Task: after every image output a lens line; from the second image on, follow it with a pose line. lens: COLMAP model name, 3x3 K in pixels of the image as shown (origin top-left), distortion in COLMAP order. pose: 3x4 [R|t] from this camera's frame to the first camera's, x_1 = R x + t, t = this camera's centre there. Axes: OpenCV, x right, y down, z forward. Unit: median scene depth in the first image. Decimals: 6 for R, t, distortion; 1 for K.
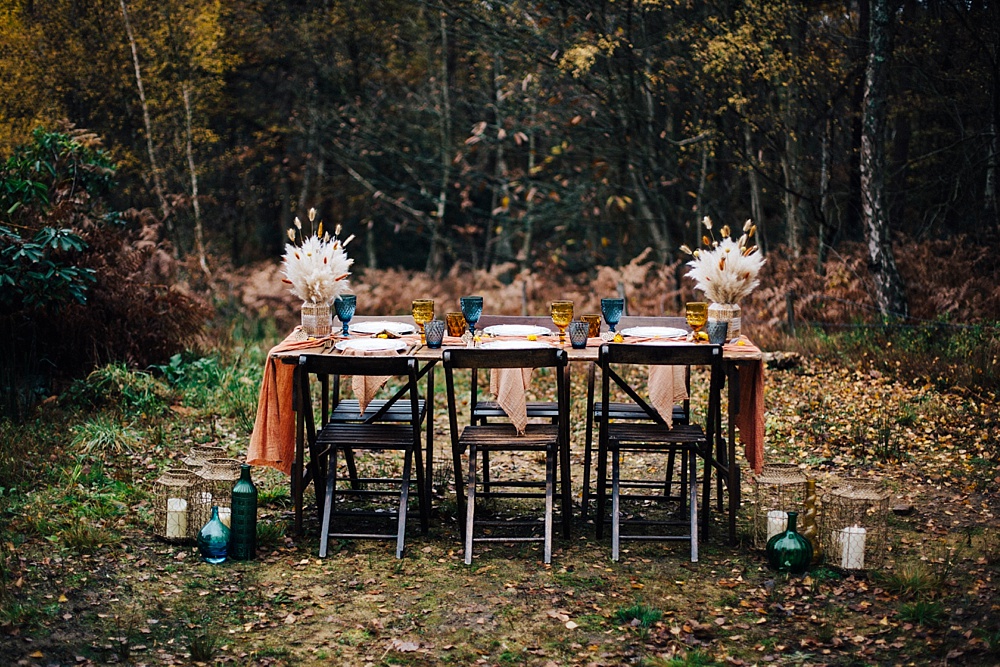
lens RADIAL K [[1437.2, 0, 498.8], [0, 1437.2, 335.4], [0, 0, 1]] dist [-0.180213, -0.002676]
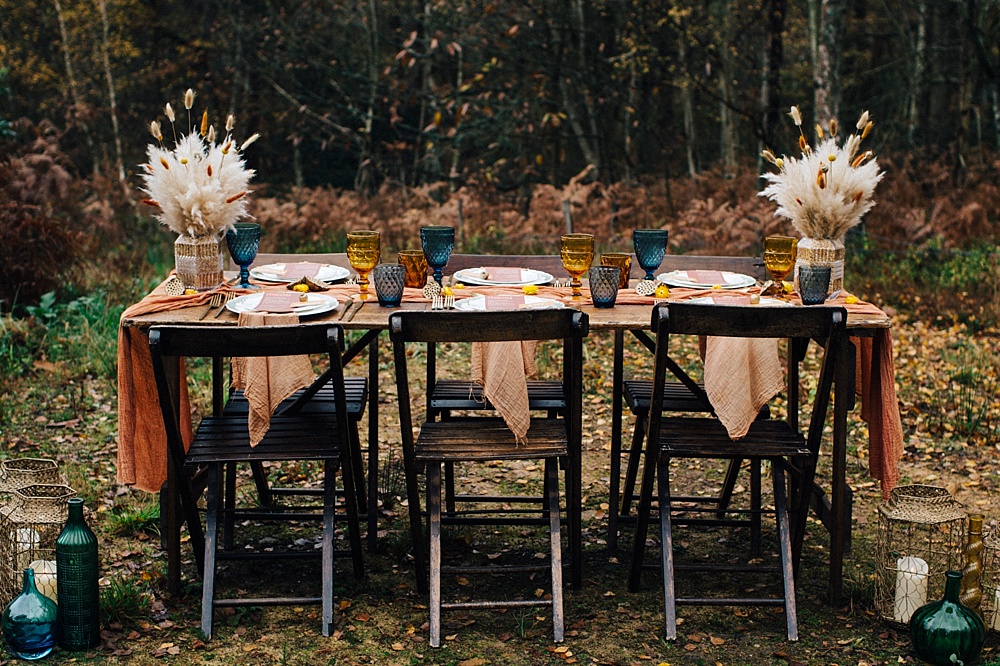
lens RADIAL K [[1230.9, 0, 500.0], [0, 1230.9, 333.0], [0, 0, 1]] dist [-0.089163, 0.031969]
pose [[0.997530, -0.004768, 0.070081, -0.014742], [-0.000257, 0.997439, 0.071525, -0.009228], [-0.070243, -0.071366, 0.994974, 0.214614]]
